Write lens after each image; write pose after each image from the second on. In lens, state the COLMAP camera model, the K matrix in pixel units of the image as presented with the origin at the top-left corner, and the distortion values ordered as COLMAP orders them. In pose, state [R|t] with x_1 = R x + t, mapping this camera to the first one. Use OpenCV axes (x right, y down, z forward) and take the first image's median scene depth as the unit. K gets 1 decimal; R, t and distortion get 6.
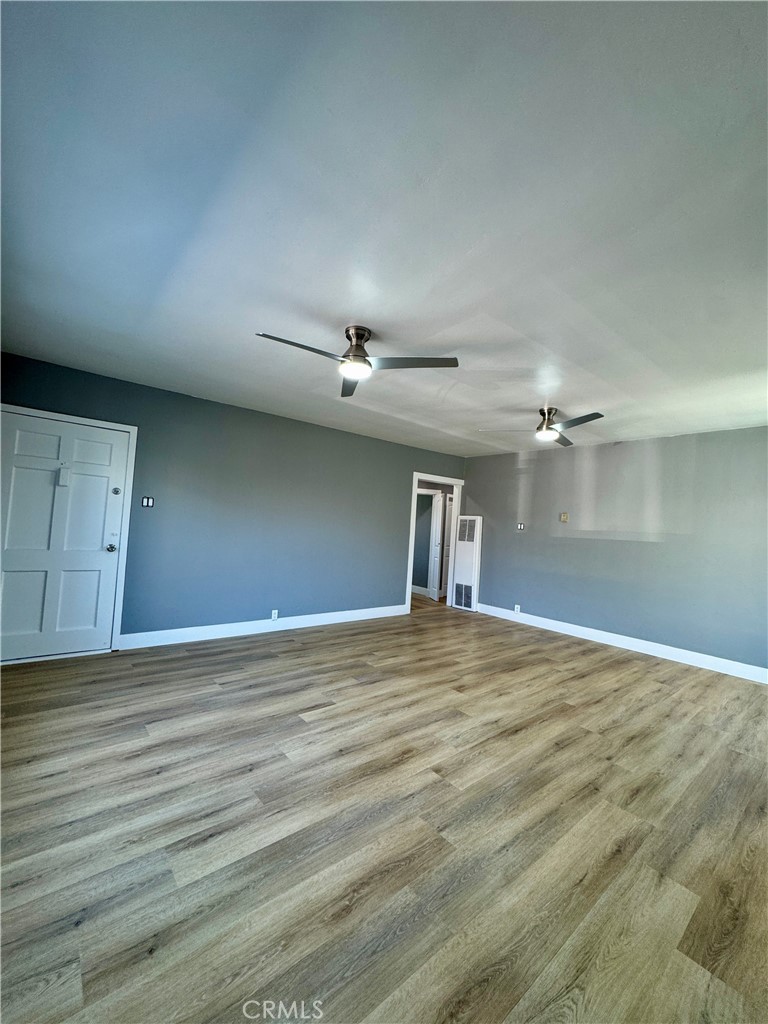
lens RADIAL K [[405.9, 0, 382.8], [0, 405.9, 523.1], [0, 0, 1]] dist [-0.002873, 0.000059]
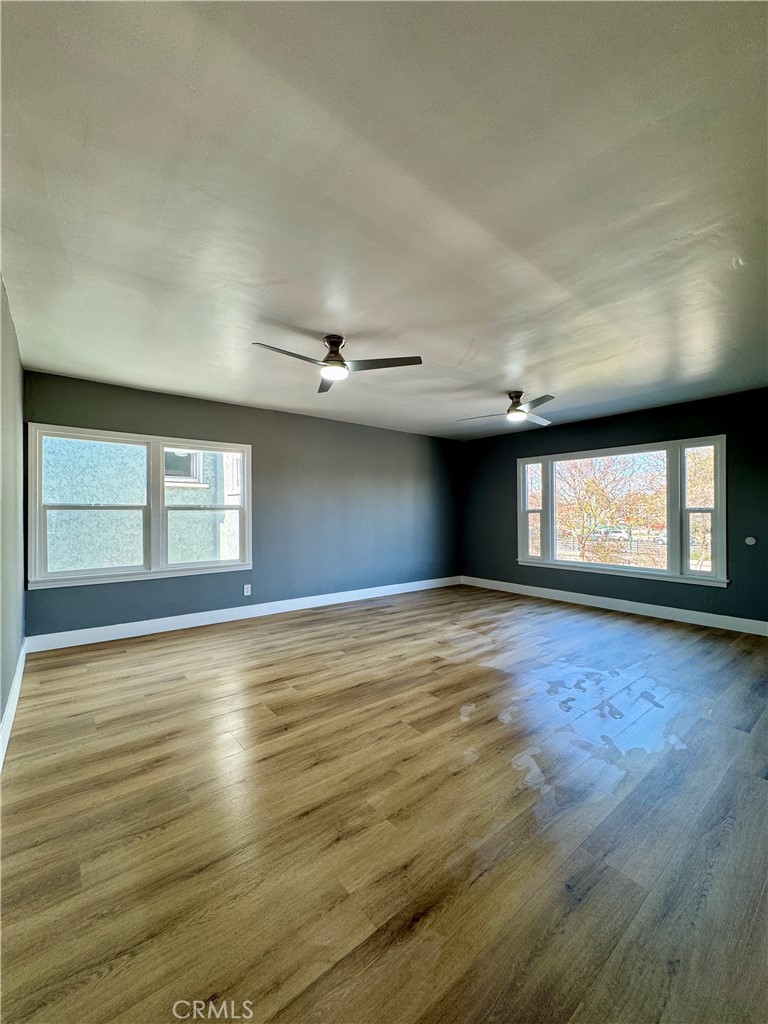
lens RADIAL K [[408.0, 0, 385.1], [0, 408.0, 511.2], [0, 0, 1]] dist [-0.003297, 0.000866]
pose [[-0.998120, -0.060276, 0.011068, 0.335941], [-0.060432, 0.998070, -0.014323, 0.056824], [-0.010183, -0.014965, -0.999836, 2.061666]]
